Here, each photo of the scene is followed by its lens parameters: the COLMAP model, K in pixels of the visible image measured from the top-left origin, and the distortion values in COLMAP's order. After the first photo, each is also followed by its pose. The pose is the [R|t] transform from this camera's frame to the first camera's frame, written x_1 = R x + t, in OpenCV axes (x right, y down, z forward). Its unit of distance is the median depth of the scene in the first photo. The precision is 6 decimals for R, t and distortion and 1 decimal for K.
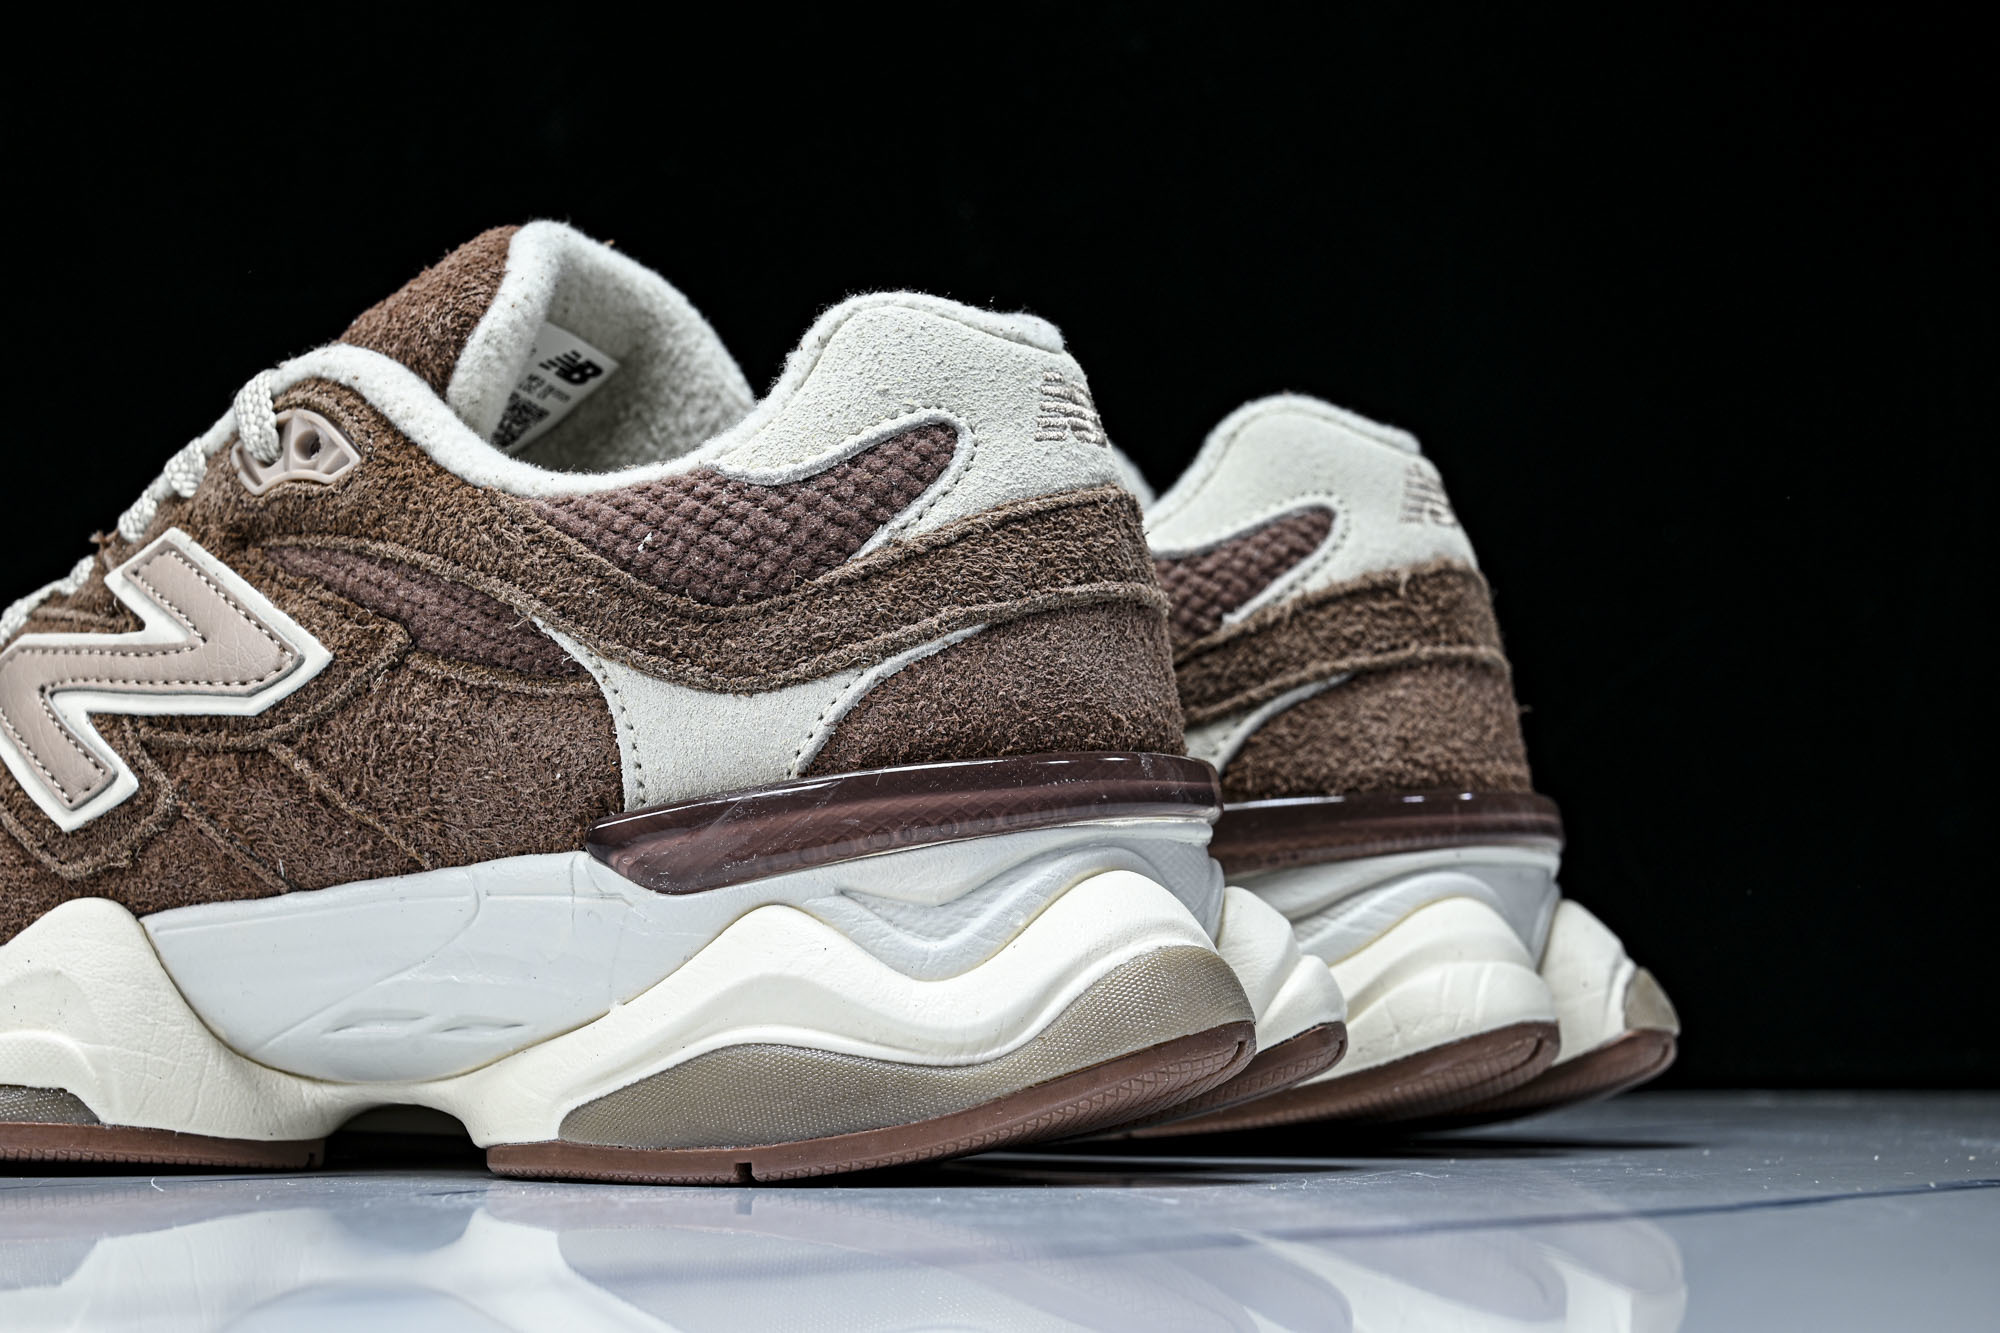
lens RADIAL K [[3475.1, 0, 1000.0], [0, 3475.1, 666.5], [0, 0, 1]] dist [0.042387, 0.037384]
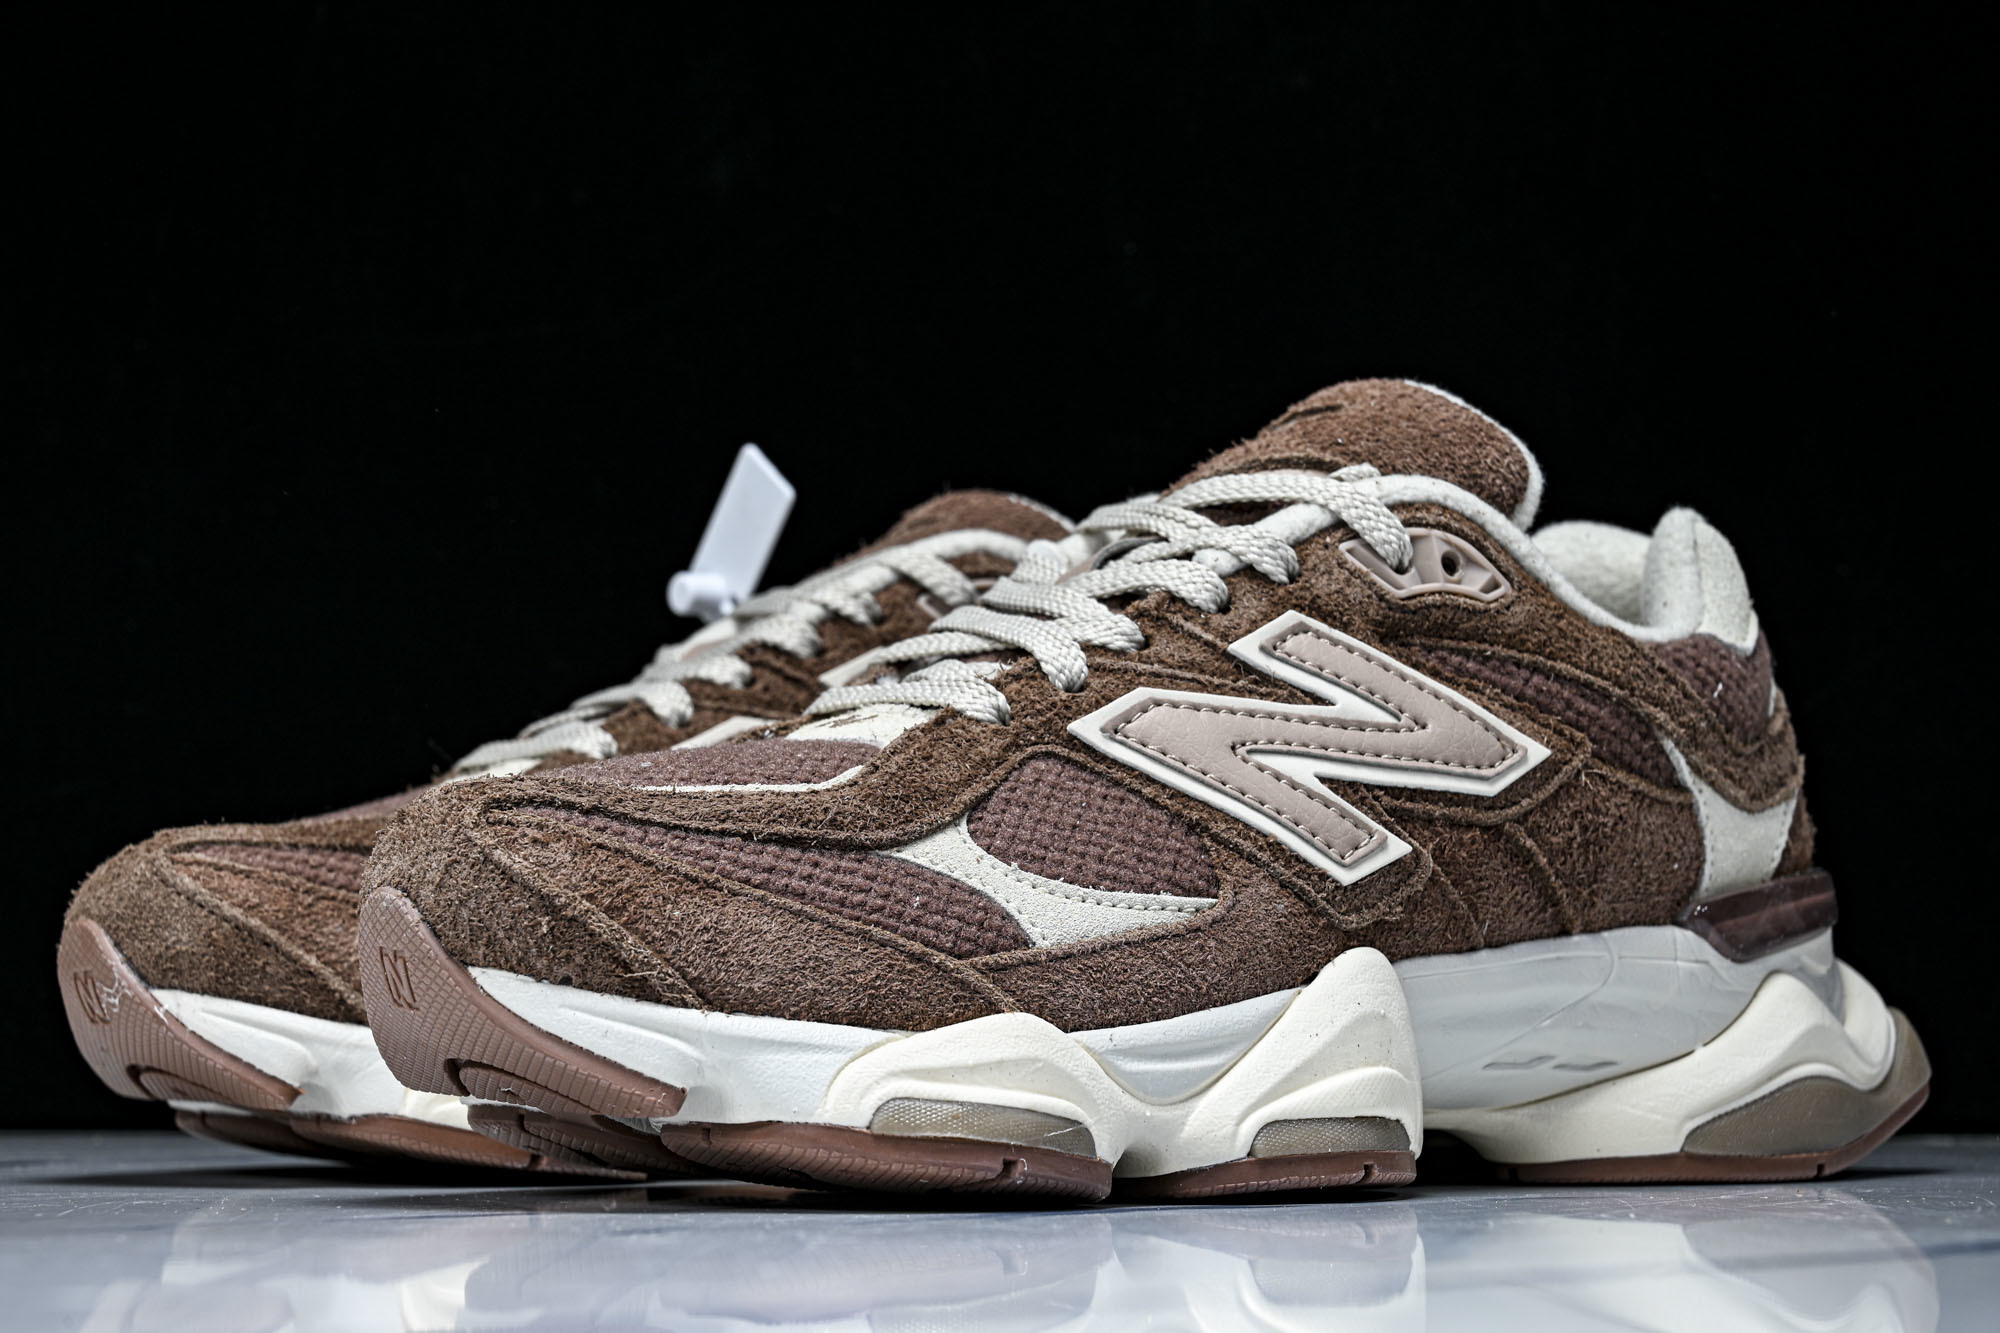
lens RADIAL K [[3475.1, 0, 1000.0], [0, 3475.1, 666.5], [0, 0, 1]] dist [0.042387, 0.037384]
pose [[0.475046, 0.097865, 0.874502, -1.329553], [-0.087300, 0.994135, -0.063831, 0.060141], [-0.875620, -0.046021, 0.480804, 0.592197]]
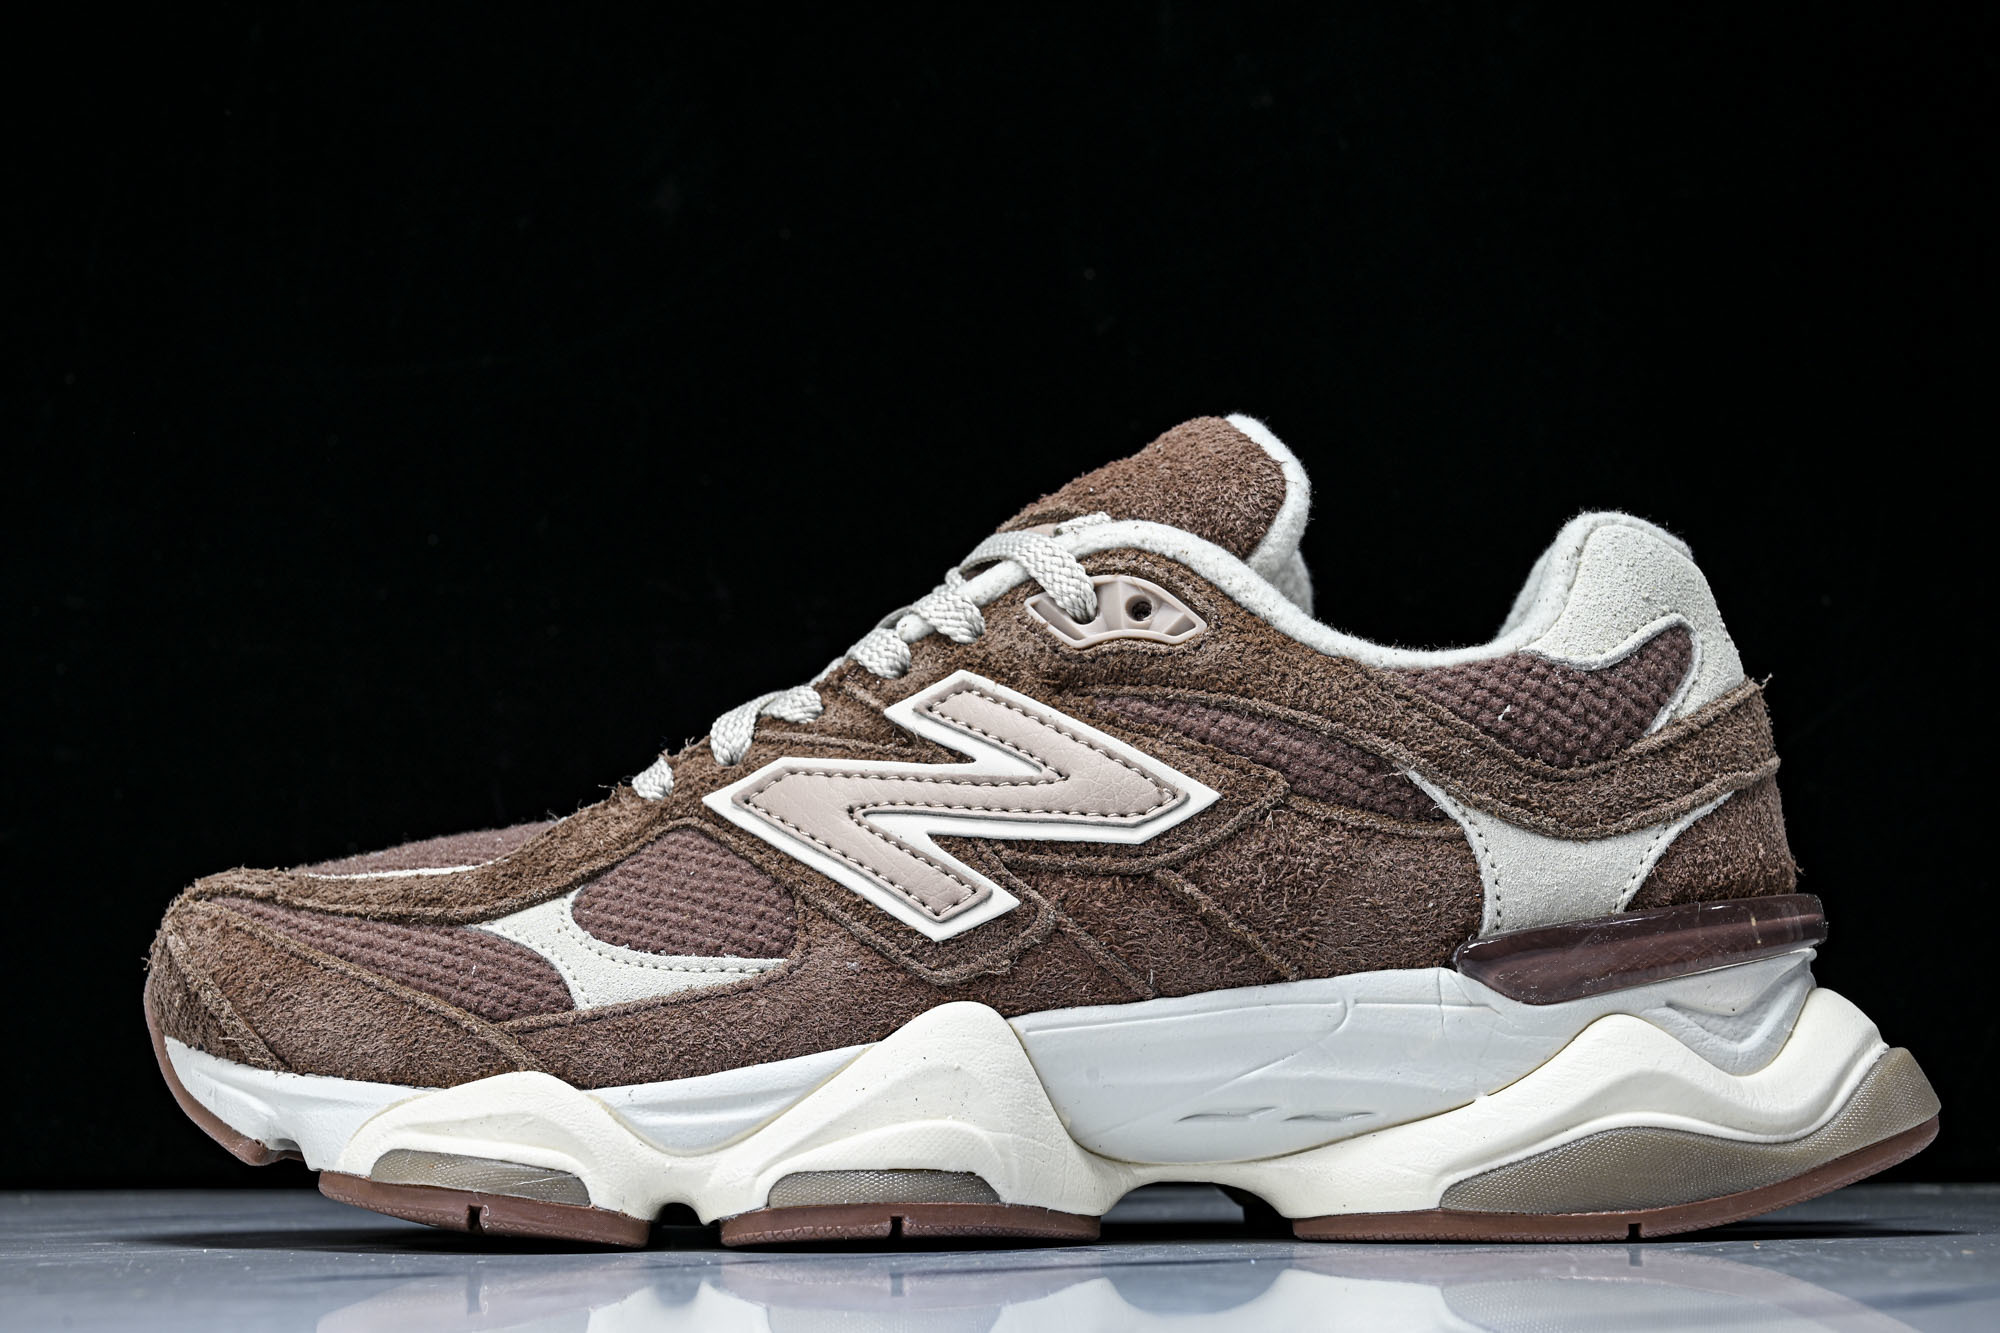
lens RADIAL K [[3505.1, 0, 1000.0], [0, 3505.1, 666.5], [0, 0, 1]] dist [0.003724, -0.224054]
pose [[0.897116, 0.049422, 0.439022, -0.773110], [-0.039461, 0.998715, -0.031792, -0.005922], [-0.440029, 0.011197, 0.897914, -0.018107]]
